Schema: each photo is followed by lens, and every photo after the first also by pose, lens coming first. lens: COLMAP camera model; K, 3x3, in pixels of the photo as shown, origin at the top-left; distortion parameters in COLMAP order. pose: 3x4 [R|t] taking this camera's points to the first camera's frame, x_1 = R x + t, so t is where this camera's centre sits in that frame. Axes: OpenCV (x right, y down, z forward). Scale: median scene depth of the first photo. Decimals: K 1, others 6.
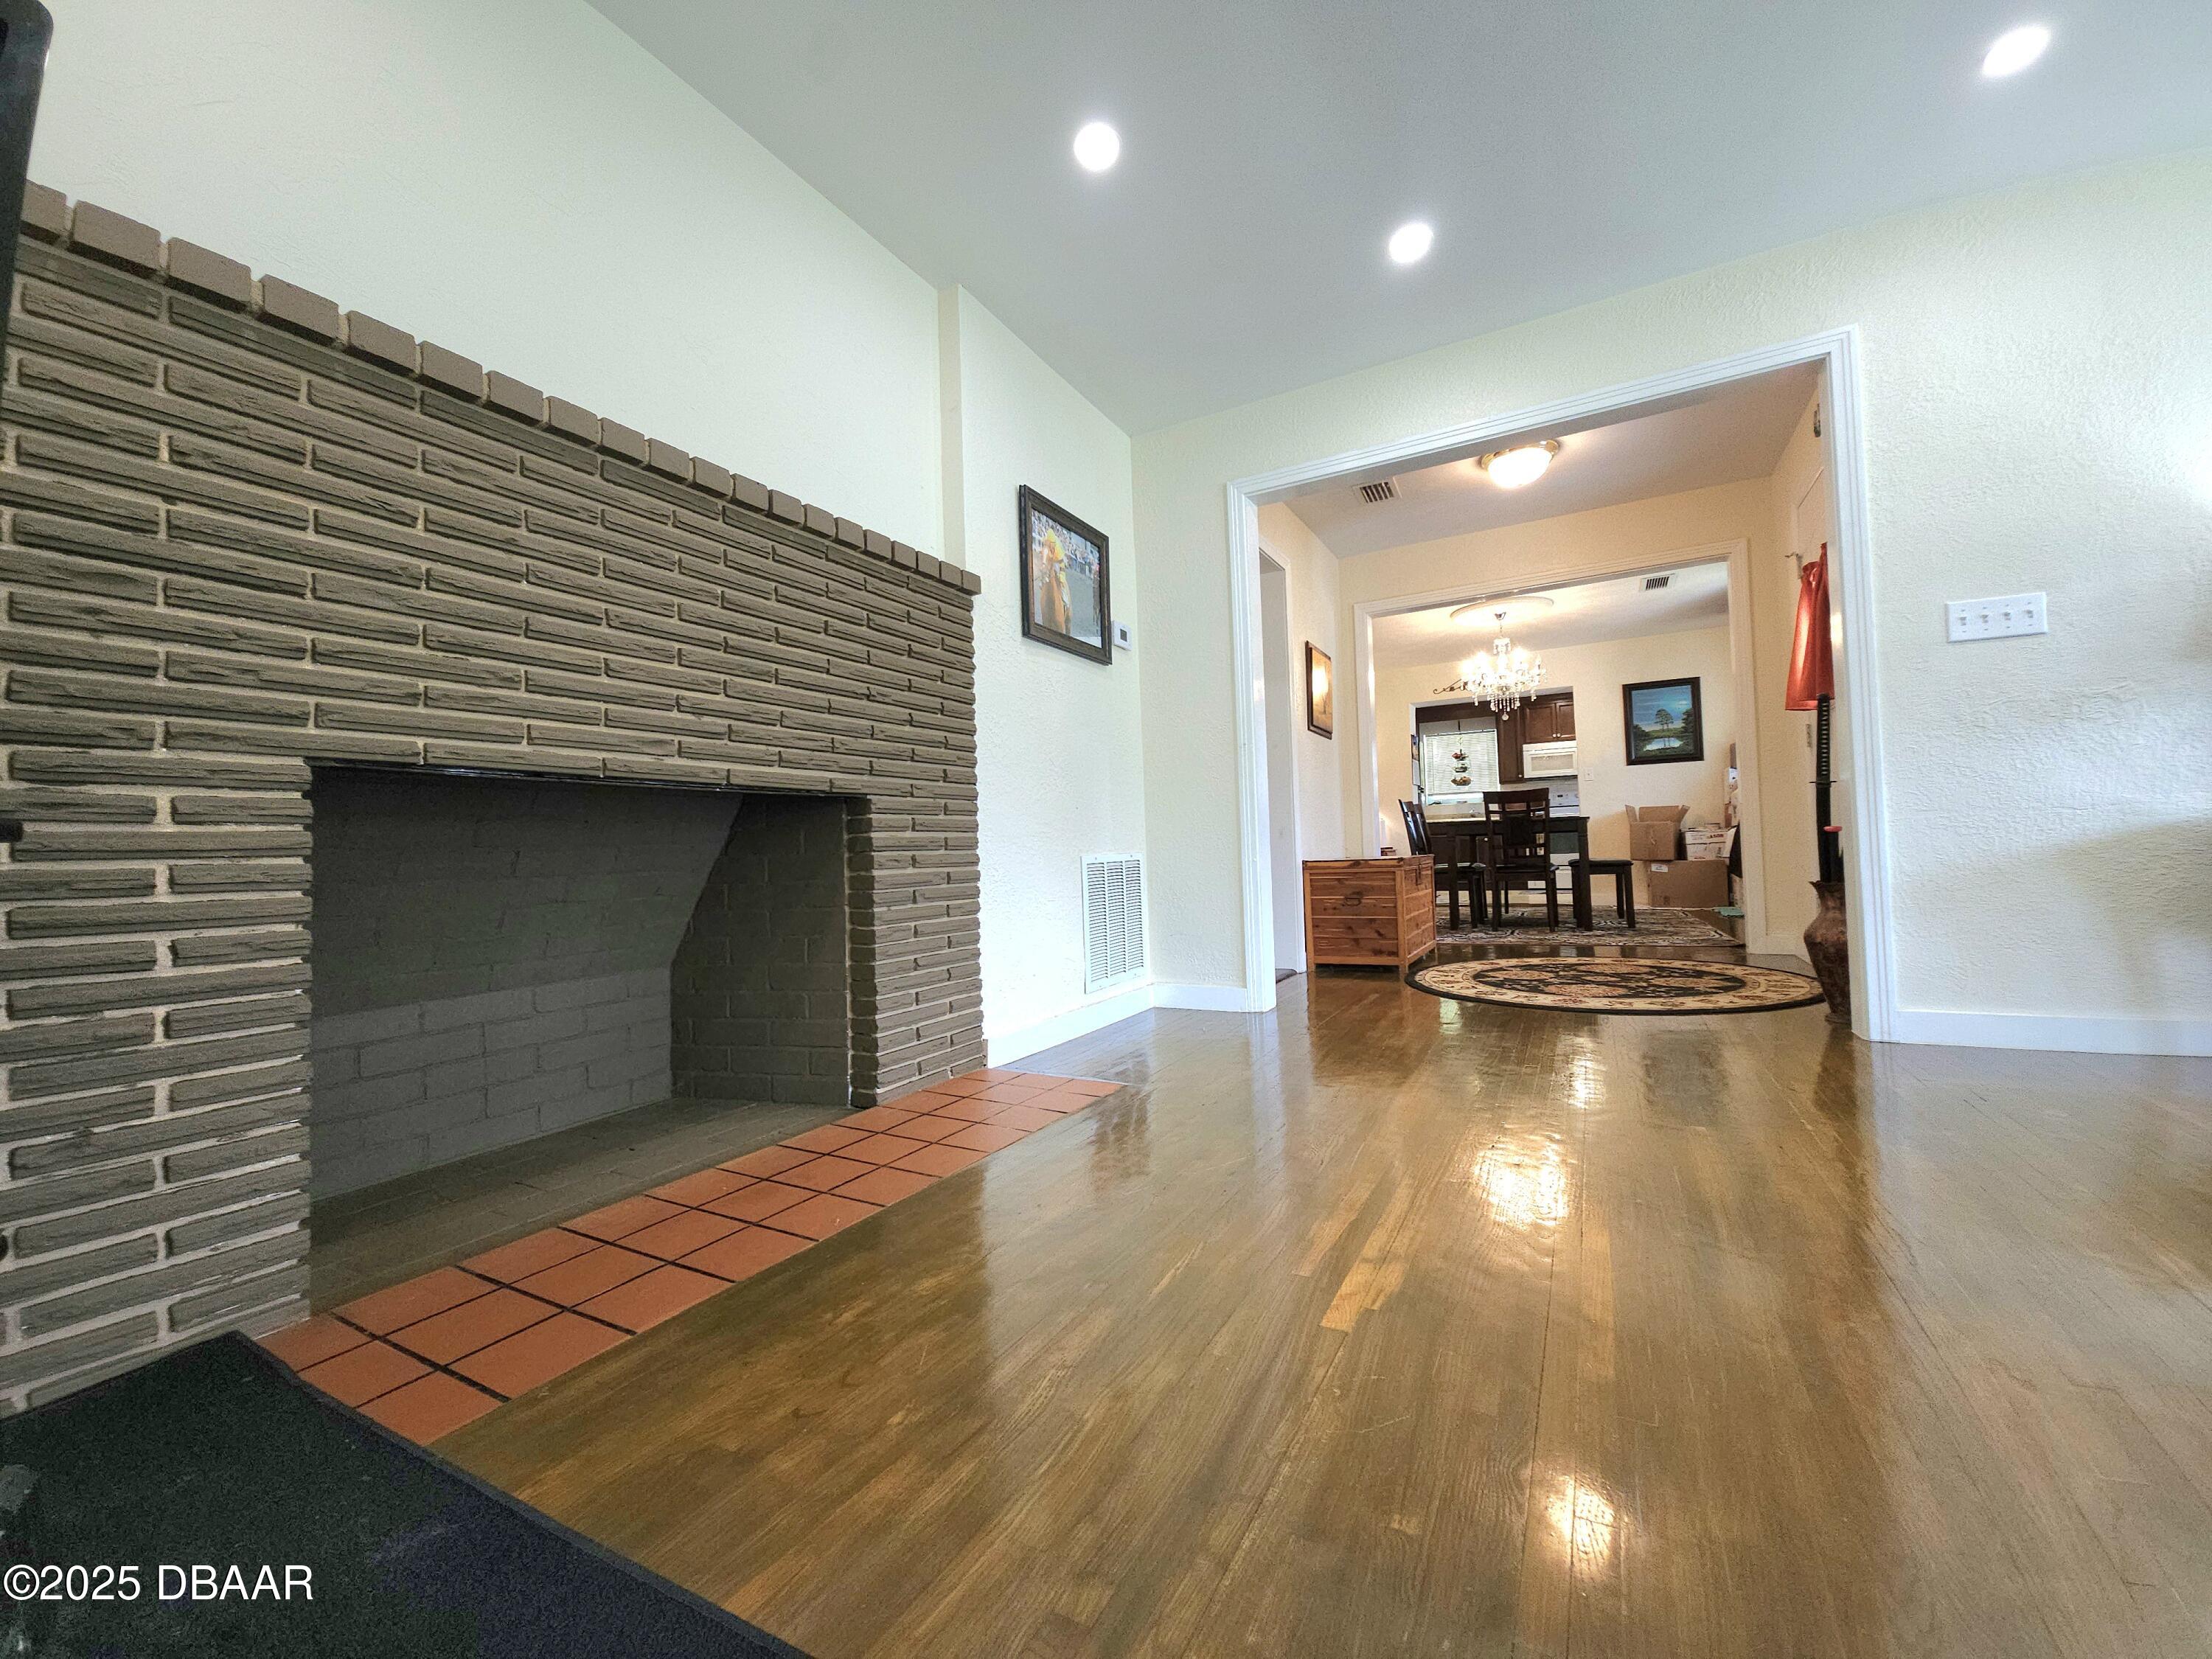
lens RADIAL K [[899.8, 0, 1108.4], [0, 899.8, 831.2], [0, 0, 1]] dist [-0.001590, -0.000305]
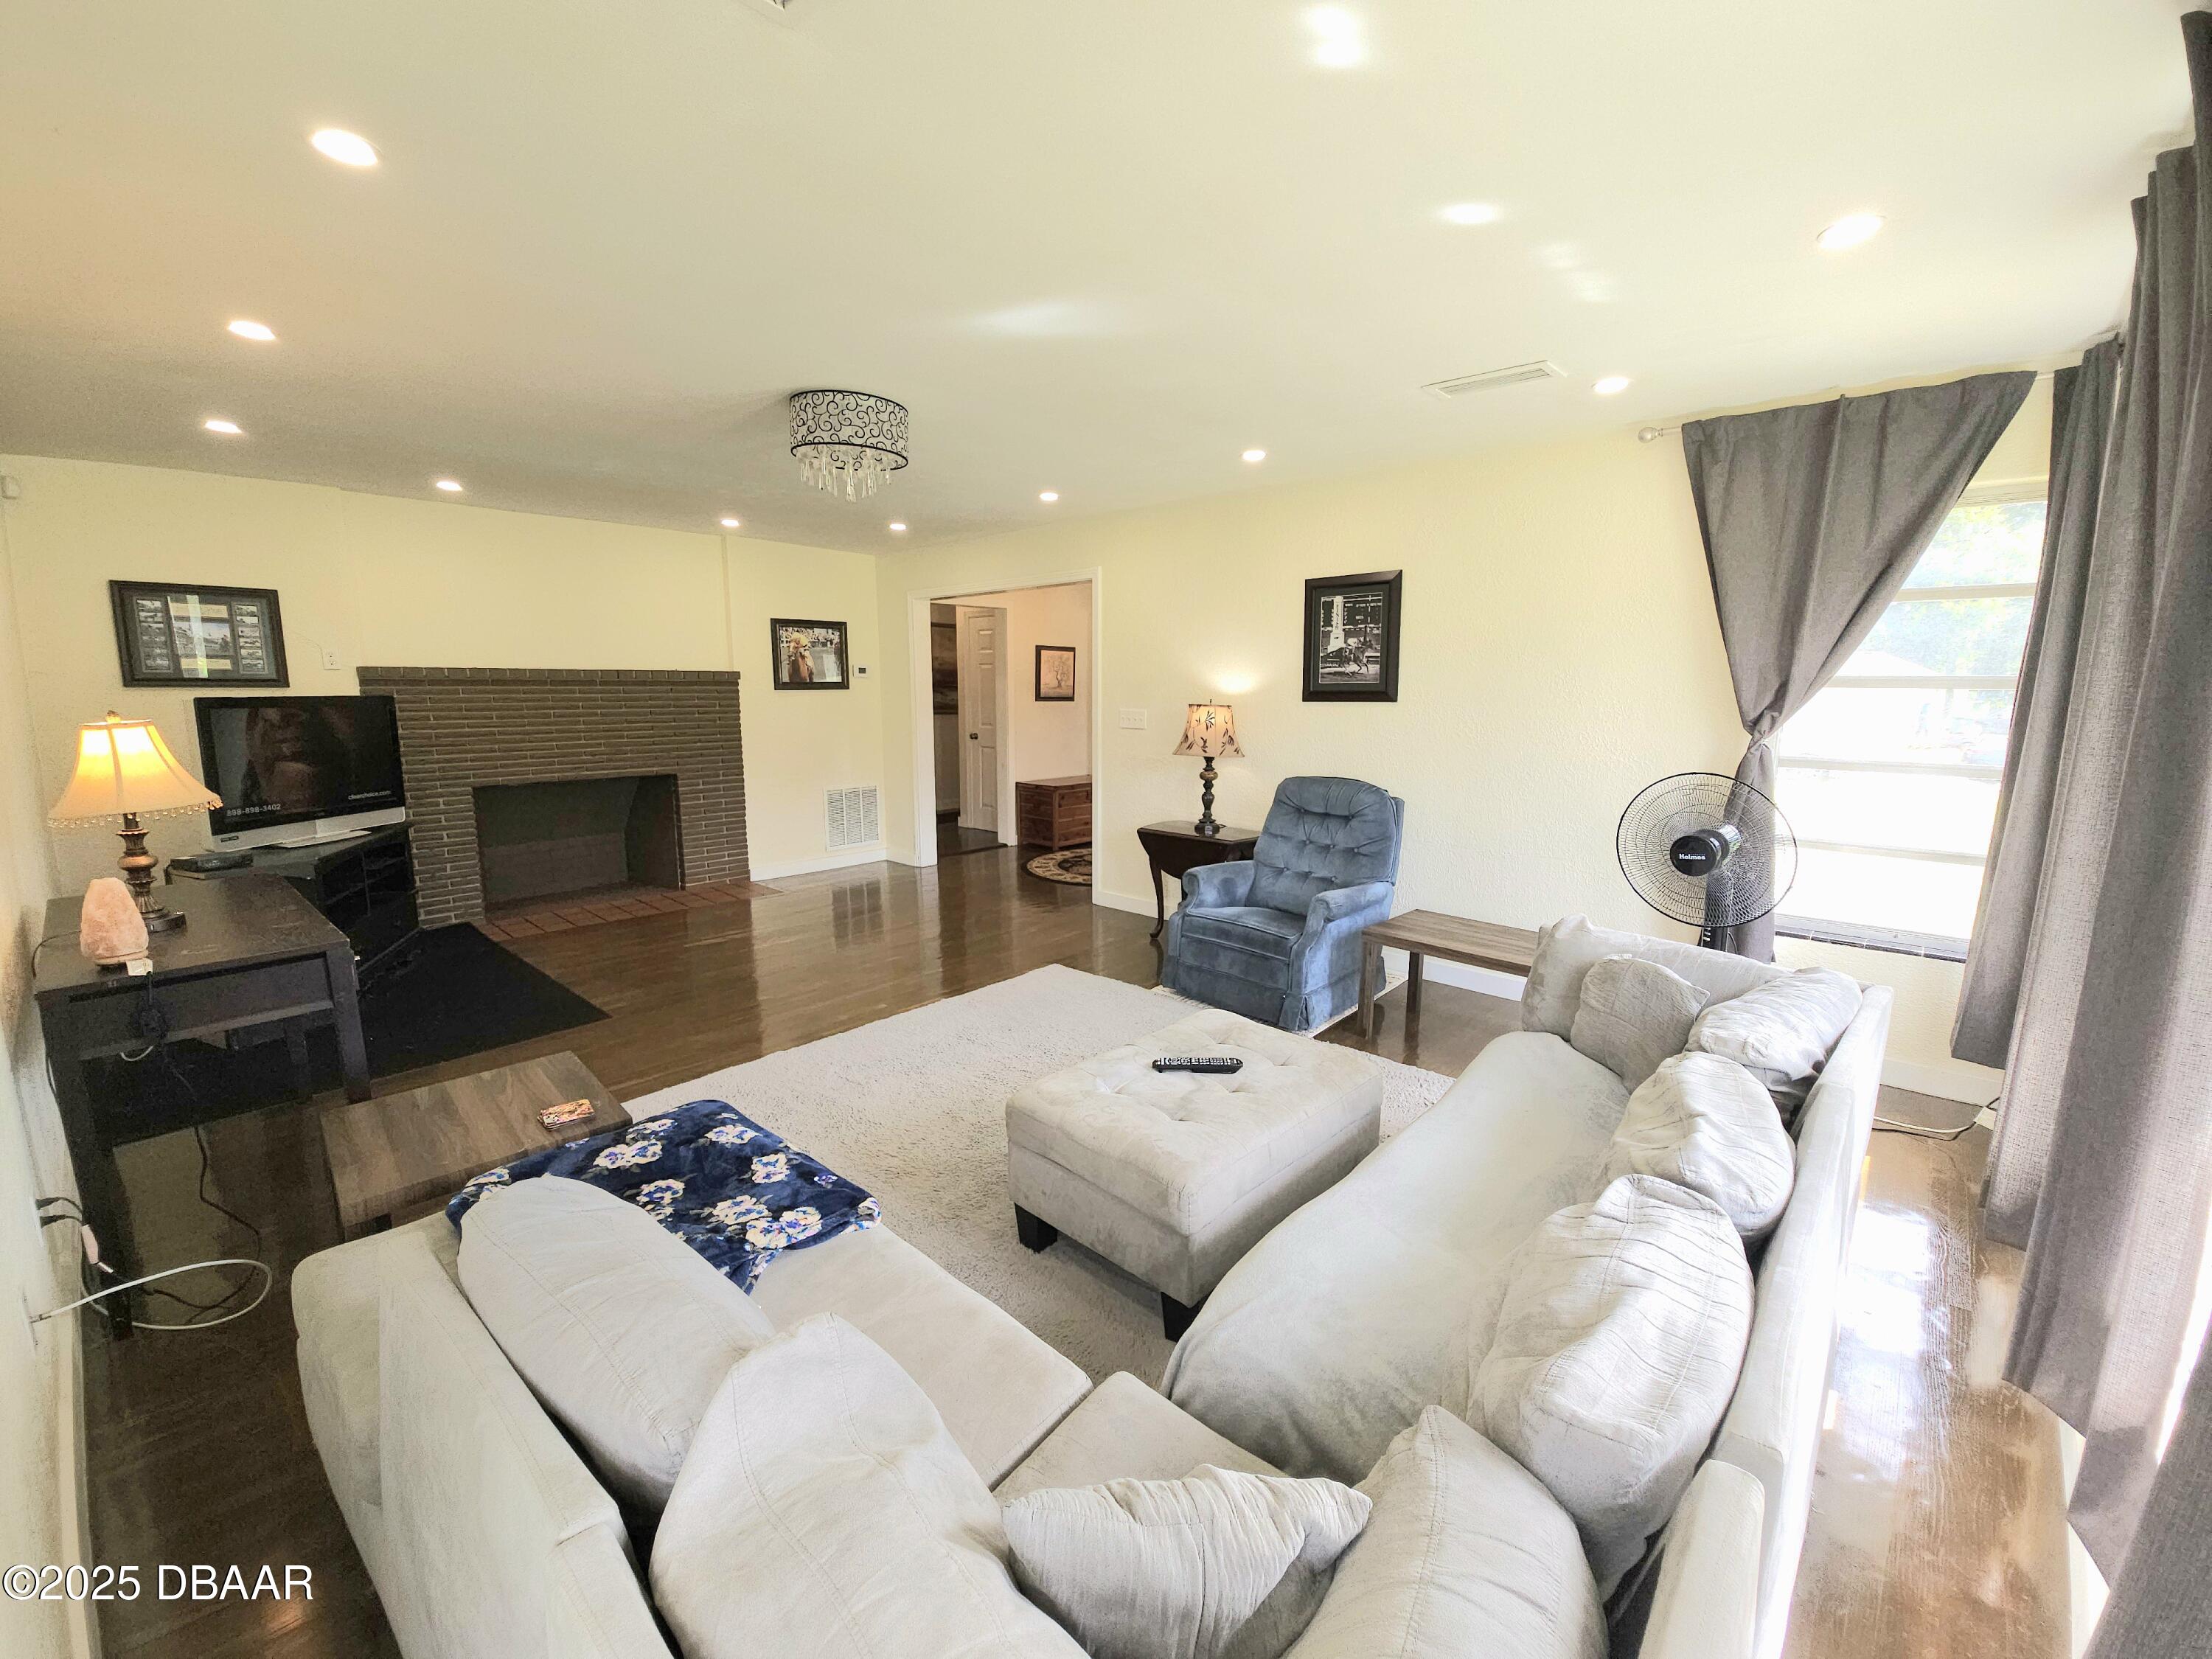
lens RADIAL K [[899.8, 0, 1105.8], [0, 899.8, 831.1], [0, 0, 1]] dist [-0.001590, -0.000305]
pose [[0.972100, 0.074342, -0.222476, 1.279857], [-0.031294, 0.981073, 0.191093, -0.346466], [0.232471, -0.178799, 0.956027, -1.021641]]
